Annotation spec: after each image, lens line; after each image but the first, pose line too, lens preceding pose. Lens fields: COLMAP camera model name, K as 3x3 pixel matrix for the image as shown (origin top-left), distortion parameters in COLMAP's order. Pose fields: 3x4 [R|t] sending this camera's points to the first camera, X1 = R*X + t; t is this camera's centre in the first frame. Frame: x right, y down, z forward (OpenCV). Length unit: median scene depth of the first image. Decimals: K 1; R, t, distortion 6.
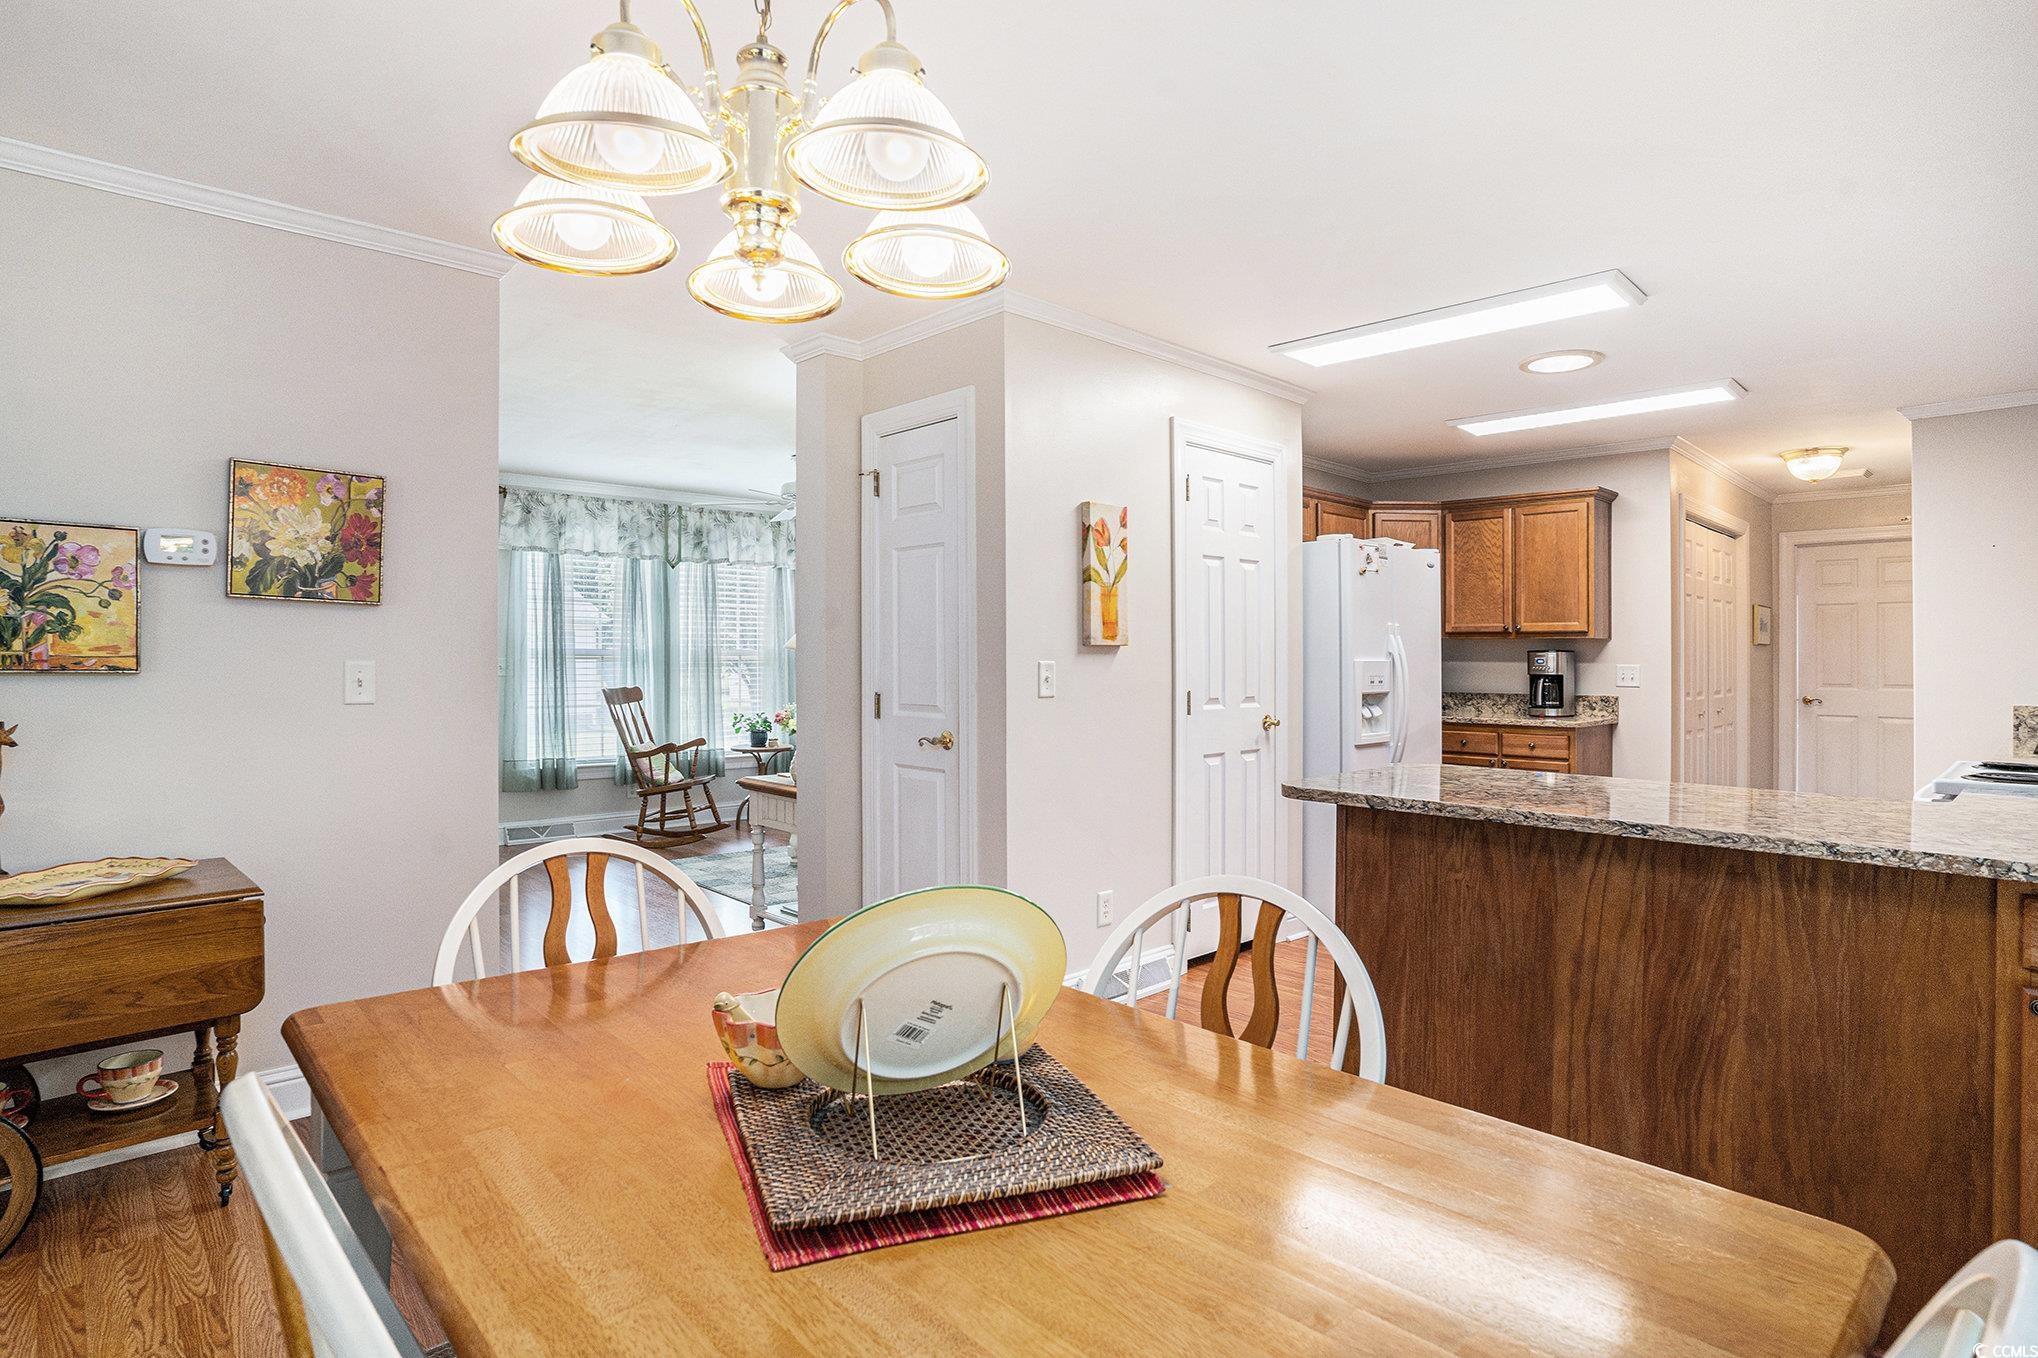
lens RADIAL K [[1038.7, 0, 1025.3], [0, 1038.7, 658.6], [0, 0, 1]] dist [-0.040953, 0.009600]
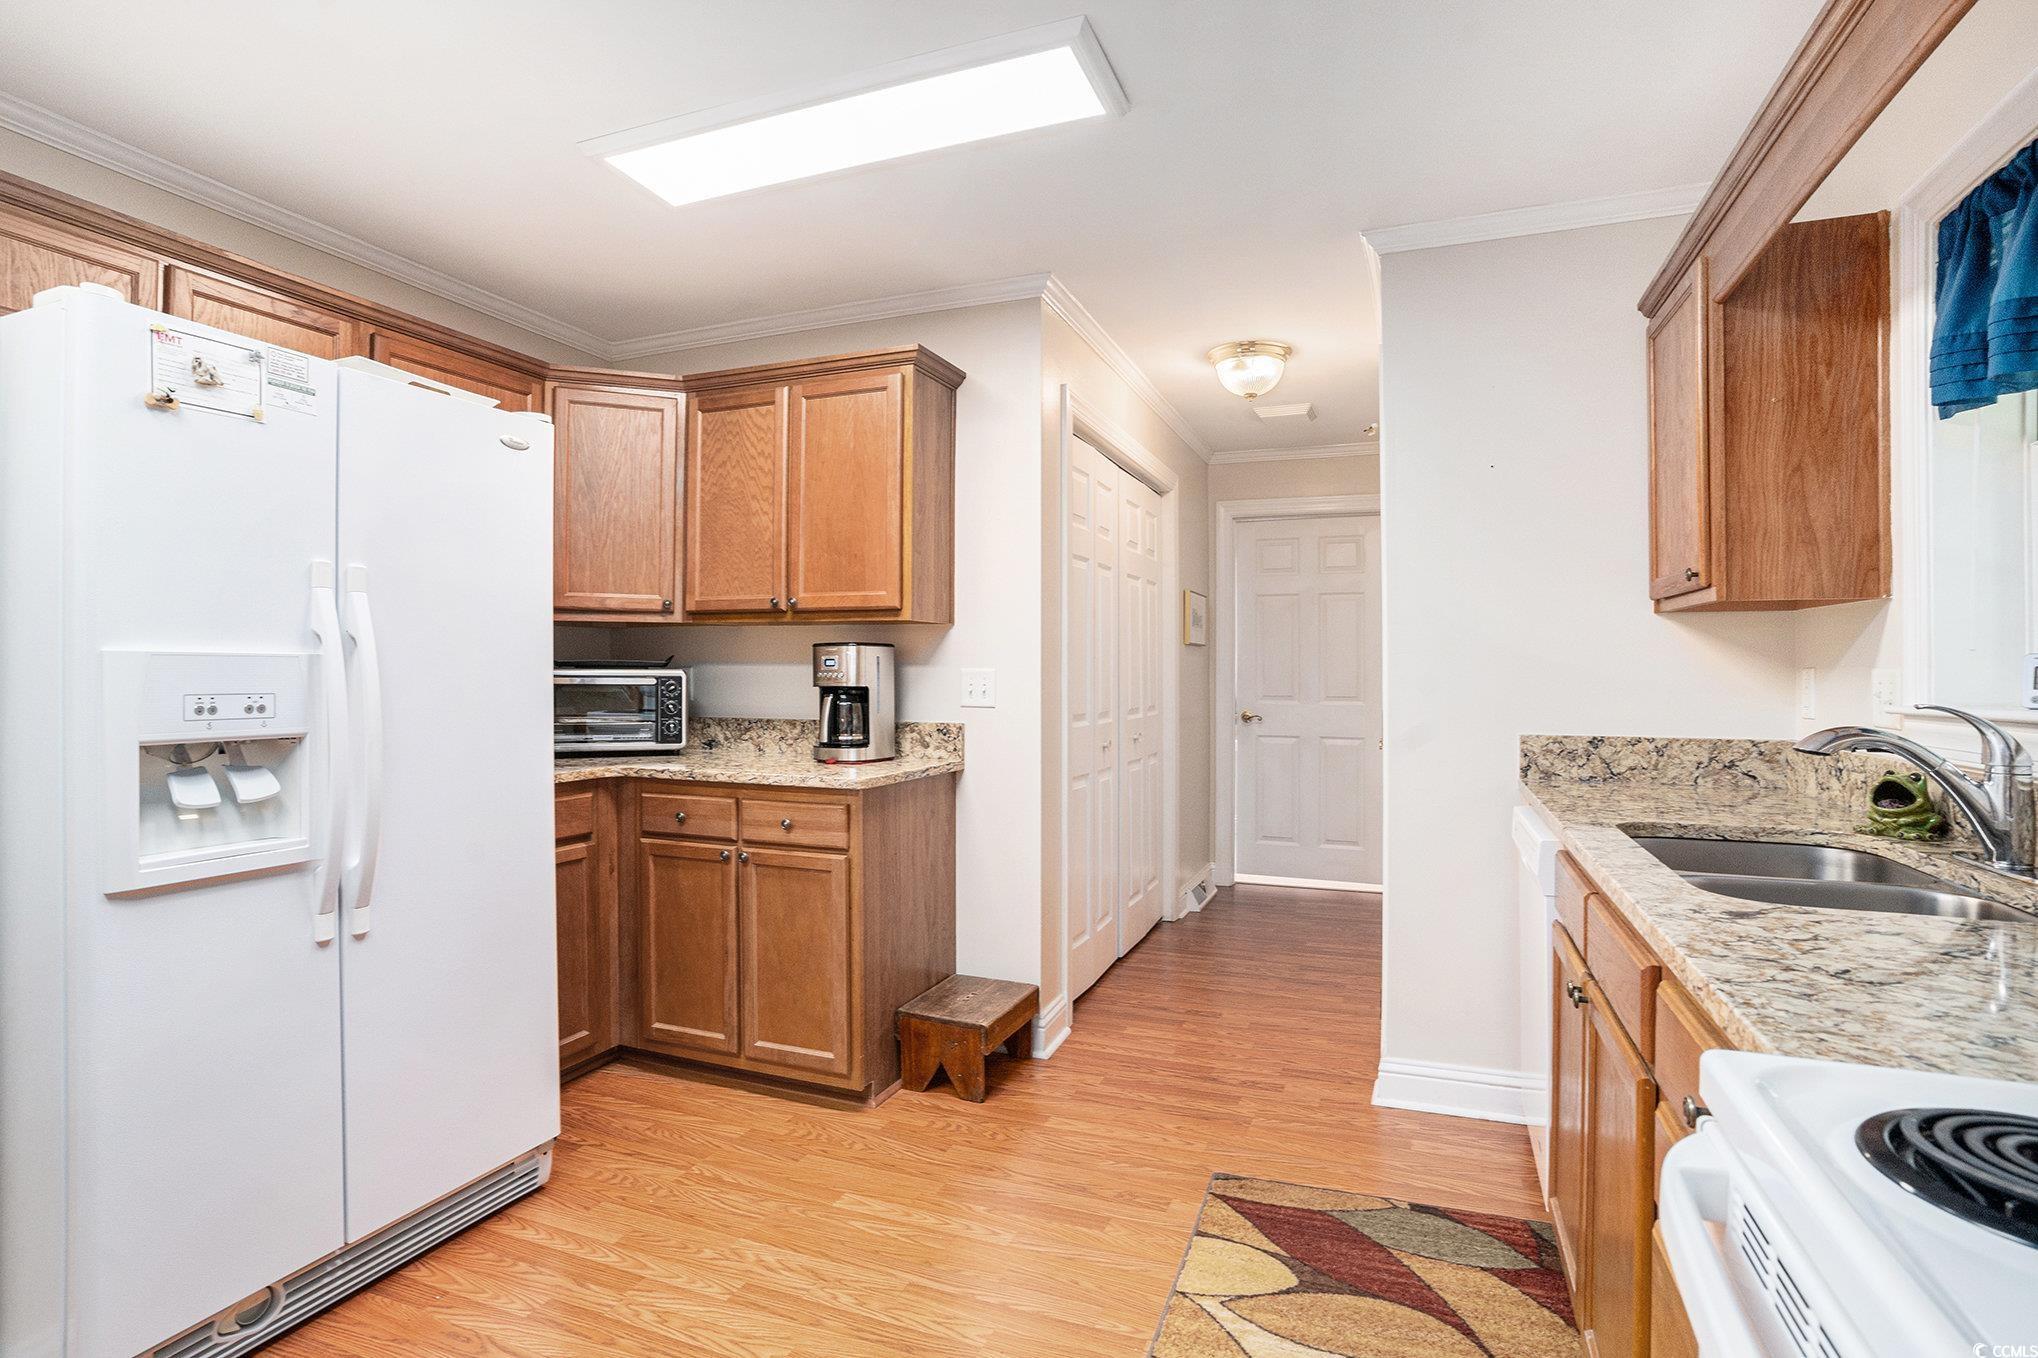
lens RADIAL K [[1038.7, 0, 1018.1], [0, 1038.7, 669.7], [0, 0, 1]] dist [-0.040953, 0.009600]
pose [[0.909805, 0.000902, 0.415034, 0.356540], [-0.000893, 1.000000, -0.000217, 0.006479], [-0.415034, -0.000173, 0.909806, 0.445263]]
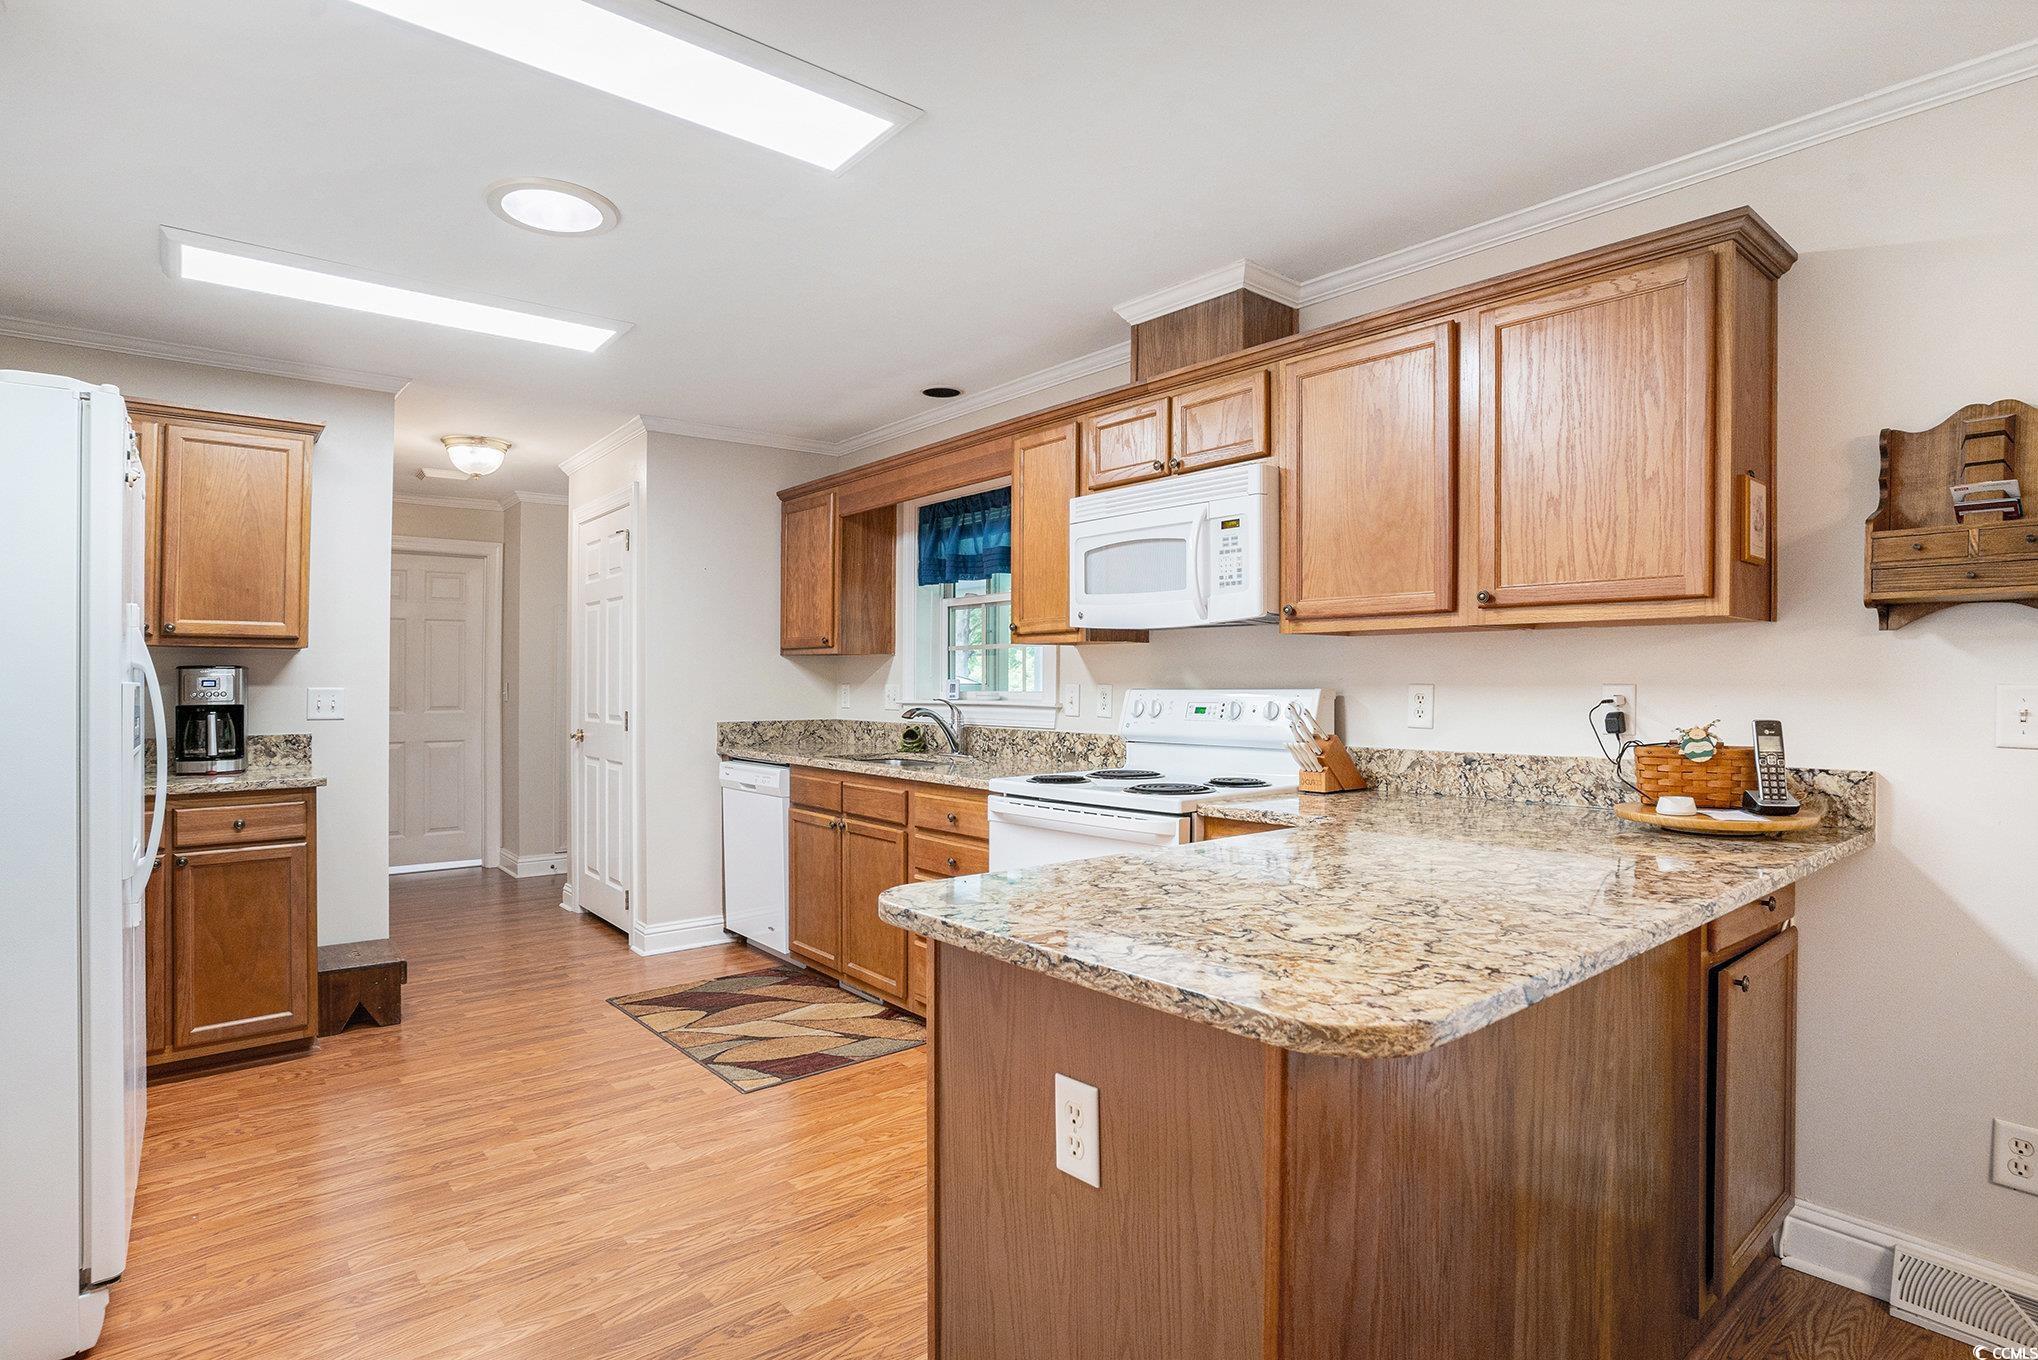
lens RADIAL K [[1038.7, 0, 1016.2], [0, 1038.7, 670.5], [0, 0, 1]] dist [-0.040953, 0.009600]
pose [[0.088750, 0.006344, 0.996034, -0.054991], [0.002896, 0.999974, -0.006627, 0.000383], [-0.996050, 0.003473, 0.088730, 0.464348]]
